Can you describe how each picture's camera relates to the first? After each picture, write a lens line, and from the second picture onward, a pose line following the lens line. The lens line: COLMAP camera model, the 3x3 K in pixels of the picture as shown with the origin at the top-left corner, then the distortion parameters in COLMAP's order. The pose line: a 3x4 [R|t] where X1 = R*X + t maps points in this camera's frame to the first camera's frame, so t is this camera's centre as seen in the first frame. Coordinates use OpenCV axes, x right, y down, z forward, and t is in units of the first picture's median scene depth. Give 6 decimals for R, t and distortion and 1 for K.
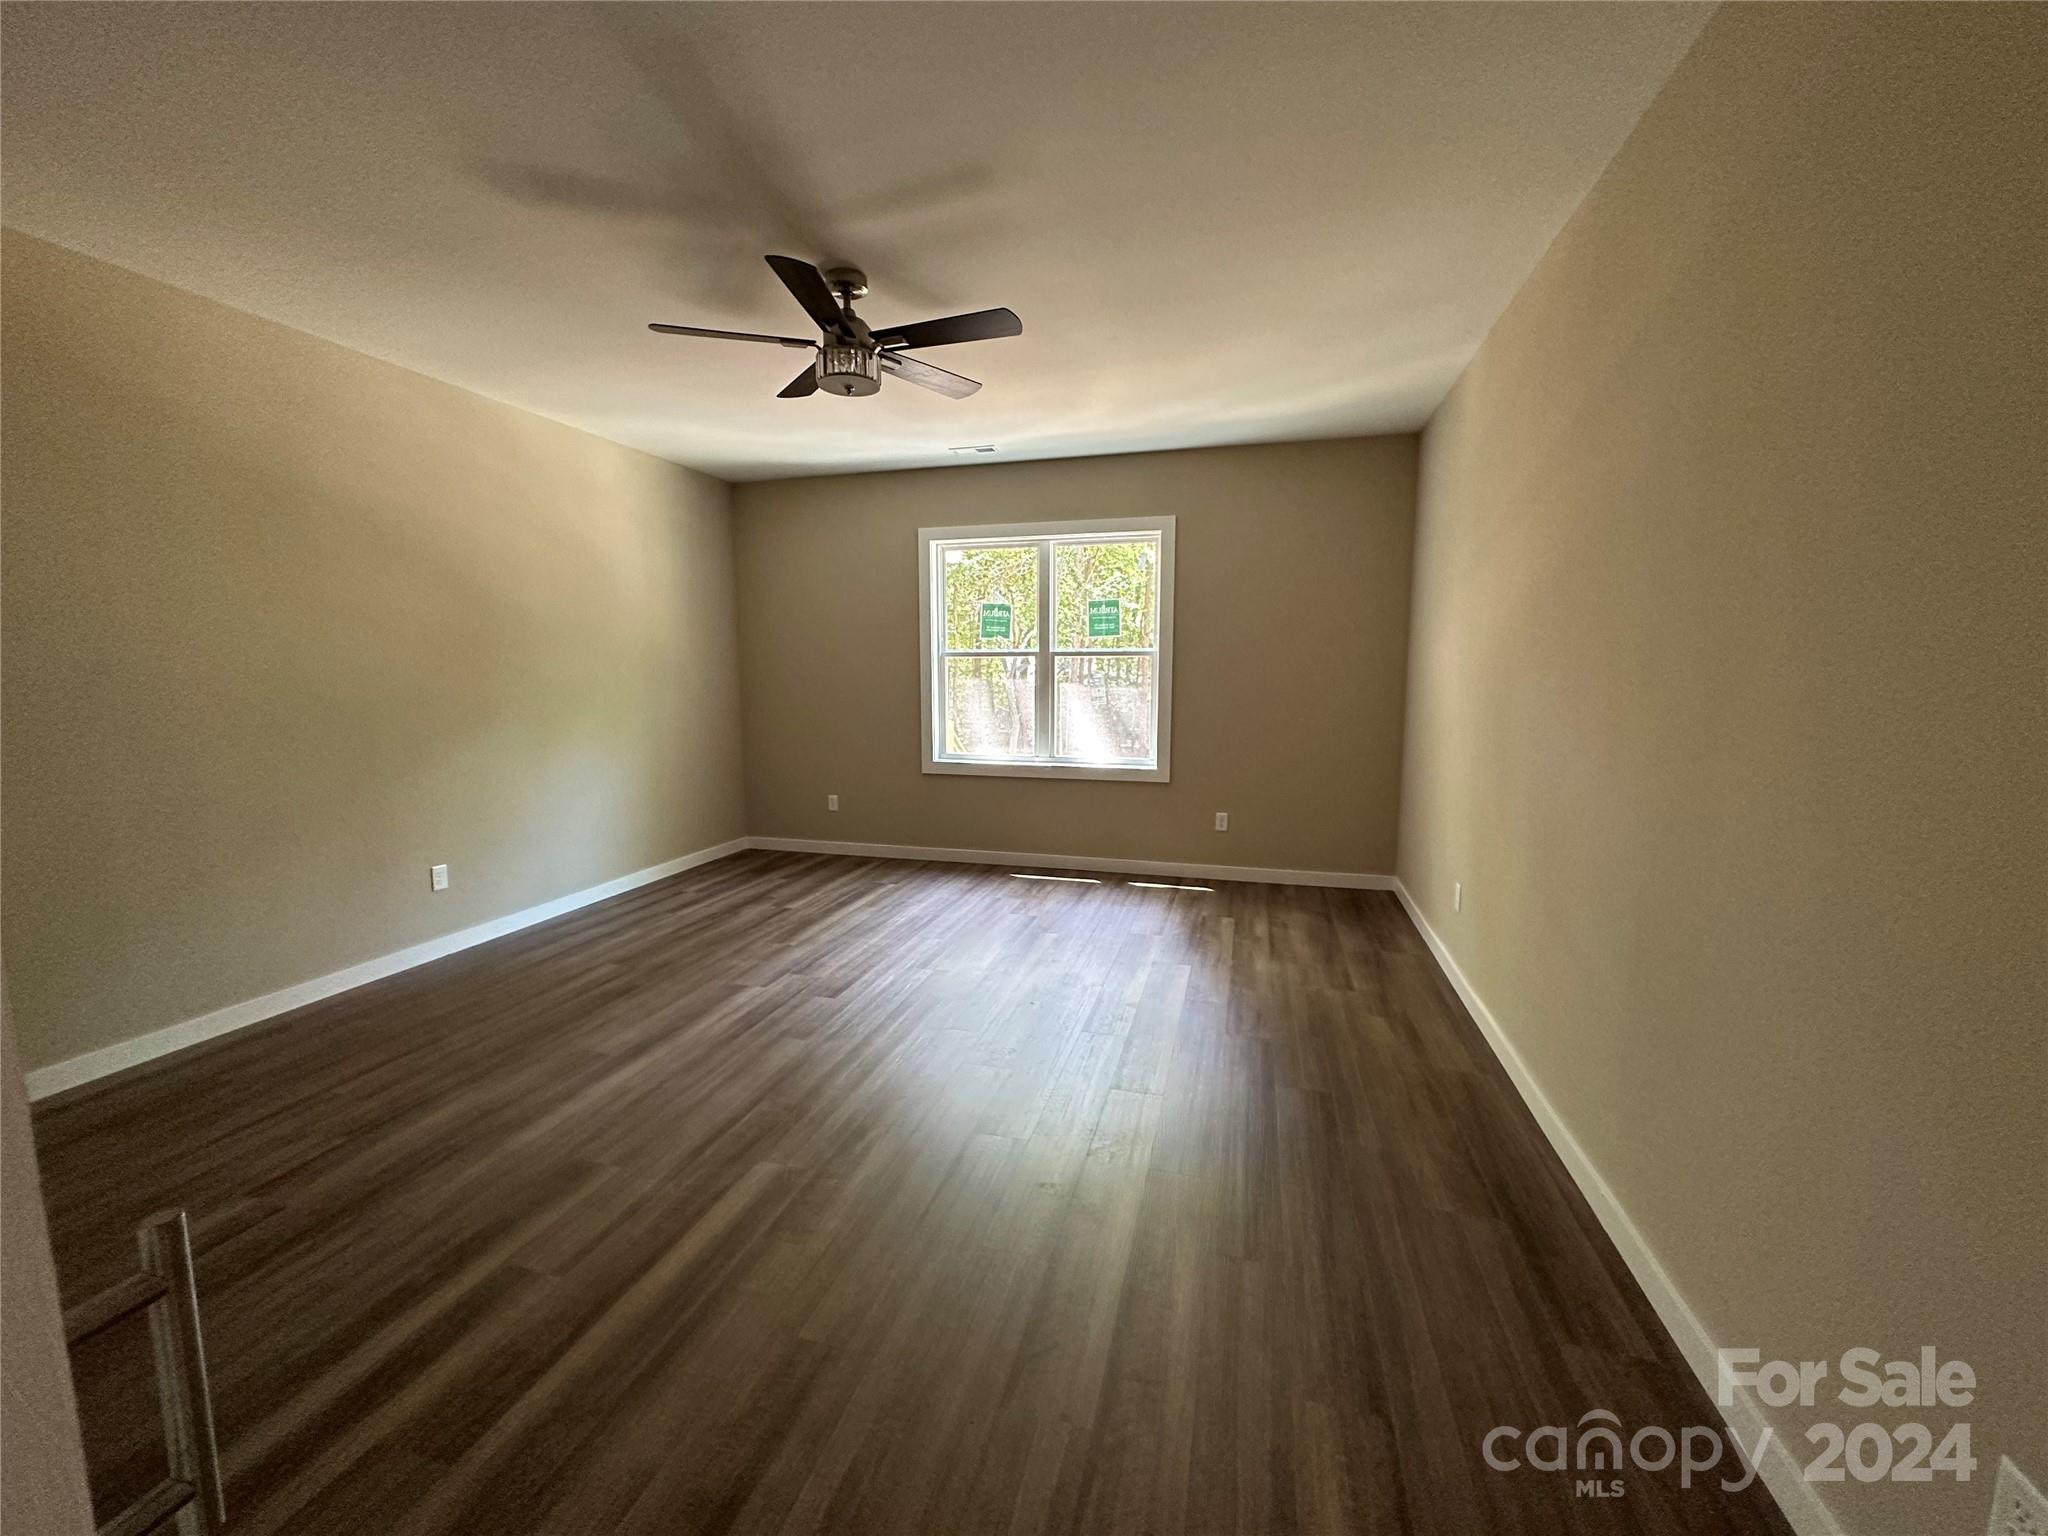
lens RADIAL K [[822.9, 0, 1019.0], [0, 822.9, 760.3], [0, 0, 1]] dist [-0.001389, -0.000244]
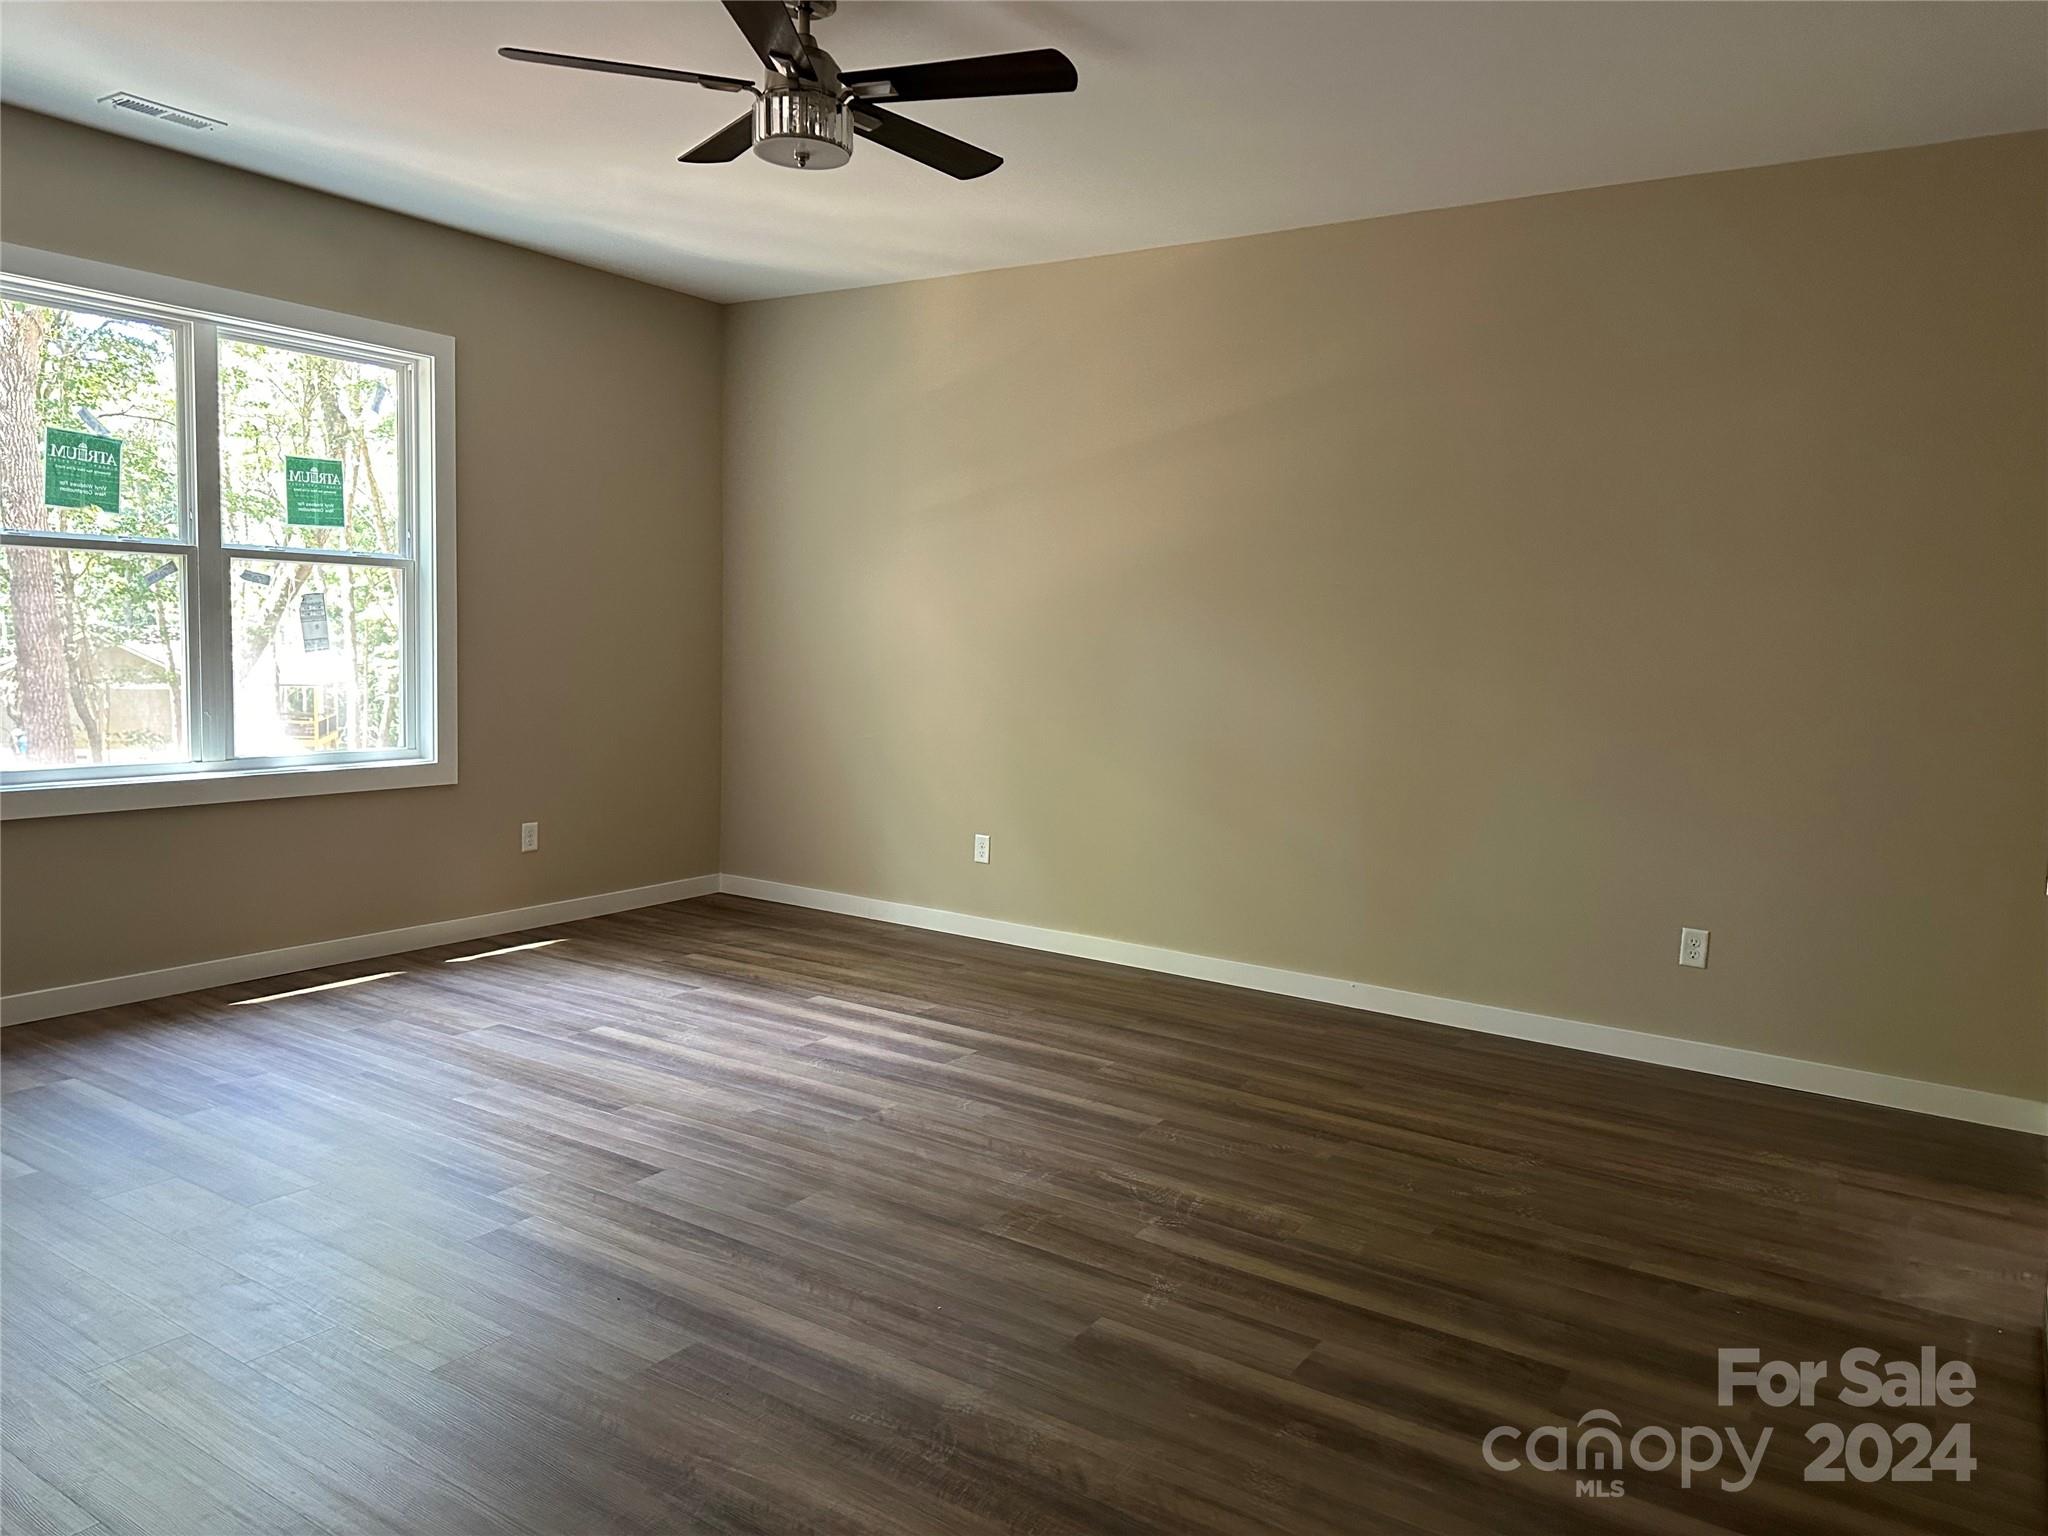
lens RADIAL K [[1441.3, 0, 1024.7], [0, 1441.3, 777.2], [0, 0, 1]] dist [0.013369, 0.001589]
pose [[0.296904, -0.092427, 0.950424, -0.677795], [0.069774, 0.994744, 0.074940, -0.025685], [-0.952355, 0.044065, 0.301792, 0.278081]]
